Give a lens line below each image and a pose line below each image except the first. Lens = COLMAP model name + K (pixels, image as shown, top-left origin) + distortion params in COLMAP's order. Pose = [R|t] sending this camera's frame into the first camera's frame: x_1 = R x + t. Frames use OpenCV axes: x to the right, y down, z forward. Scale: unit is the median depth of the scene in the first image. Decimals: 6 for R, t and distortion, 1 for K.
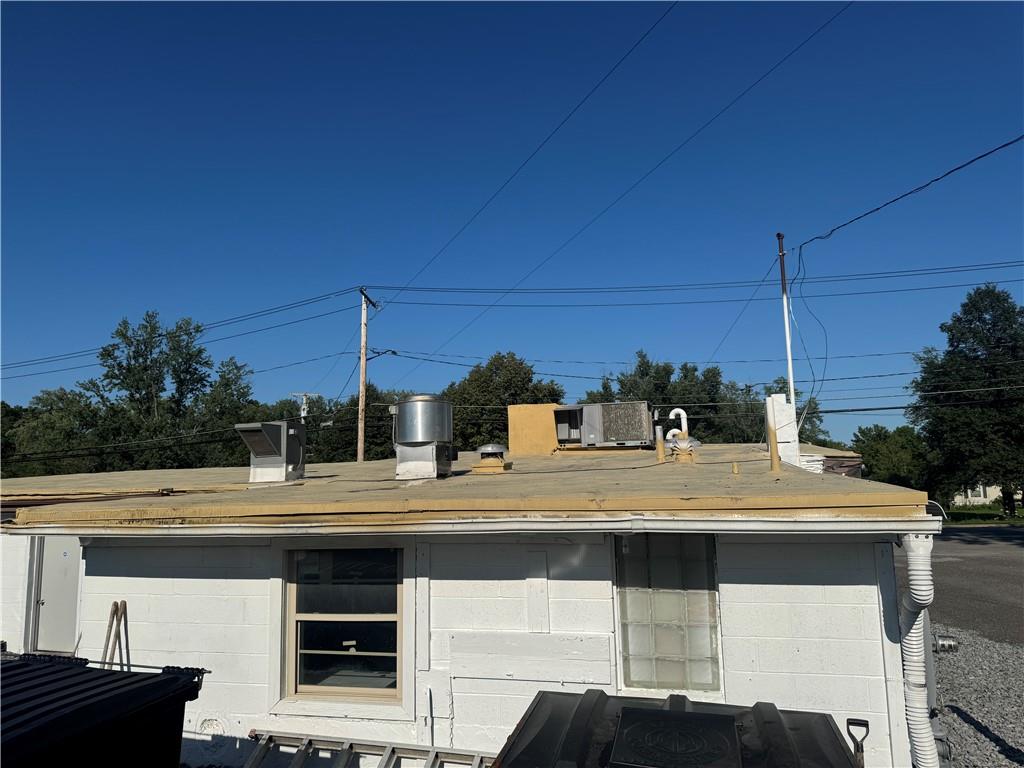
lens RADIAL K [[713.2, 0, 515.9], [0, 713.2, 390.5], [0, 0, 1]] dist [0.084910, -0.092636]
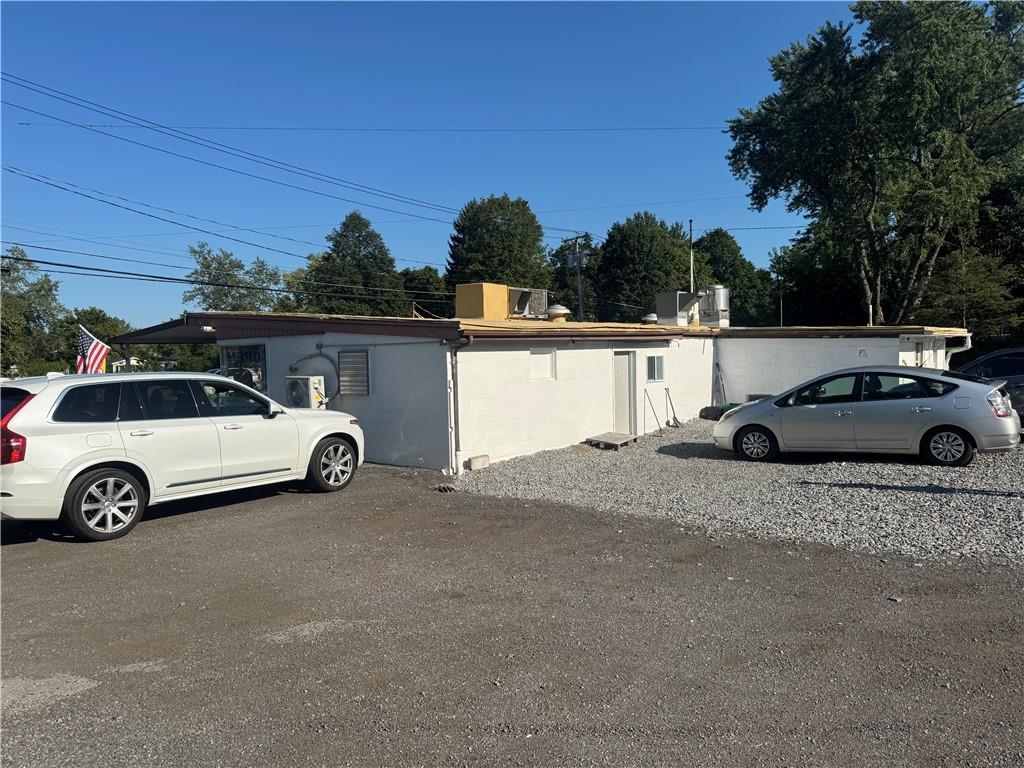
lens RADIAL K [[713.2, 0, 506.9], [0, 713.2, 405.2], [0, 0, 1]] dist [0.084910, -0.092636]
pose [[0.427391, -0.052204, 0.902558, -0.498935], [-0.104431, 0.988798, 0.106643, 0.041285], [-0.898015, -0.139833, 0.417152, 0.149696]]
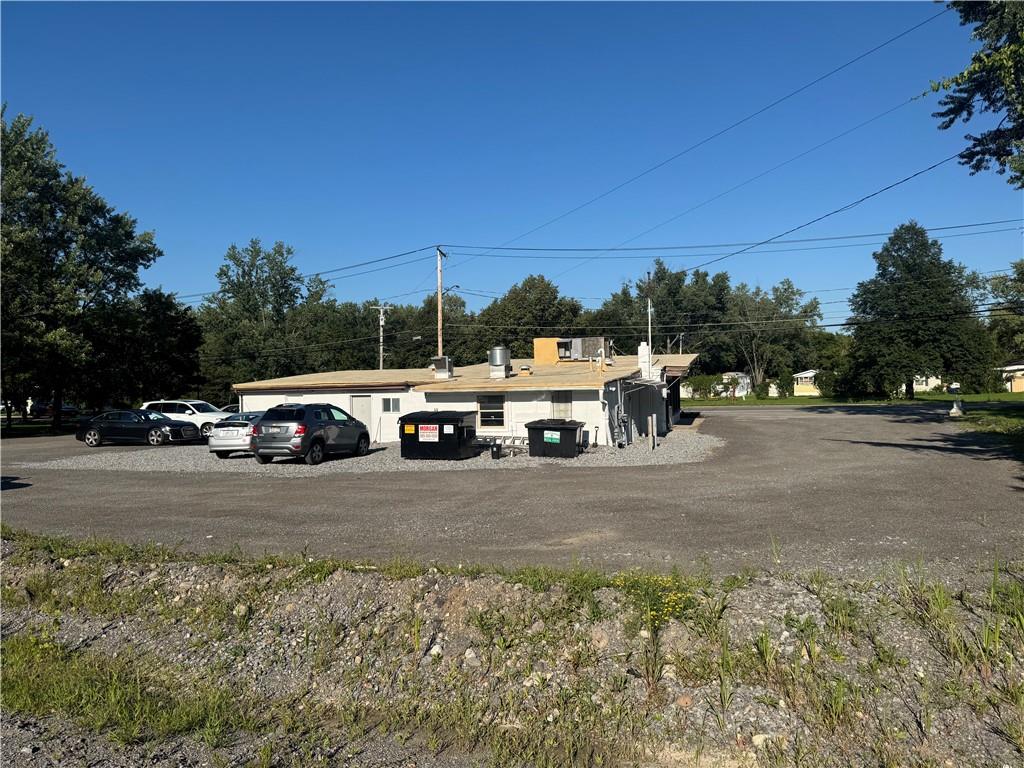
lens RADIAL K [[713.2, 0, 515.0], [0, 713.2, 393.6], [0, 0, 1]] dist [0.084910, -0.092636]
pose [[0.998737, 0.000743, -0.050239, 0.014385], [0.007088, 0.987807, 0.155523, -0.054064], [0.049742, -0.155682, 0.986554, -0.381216]]
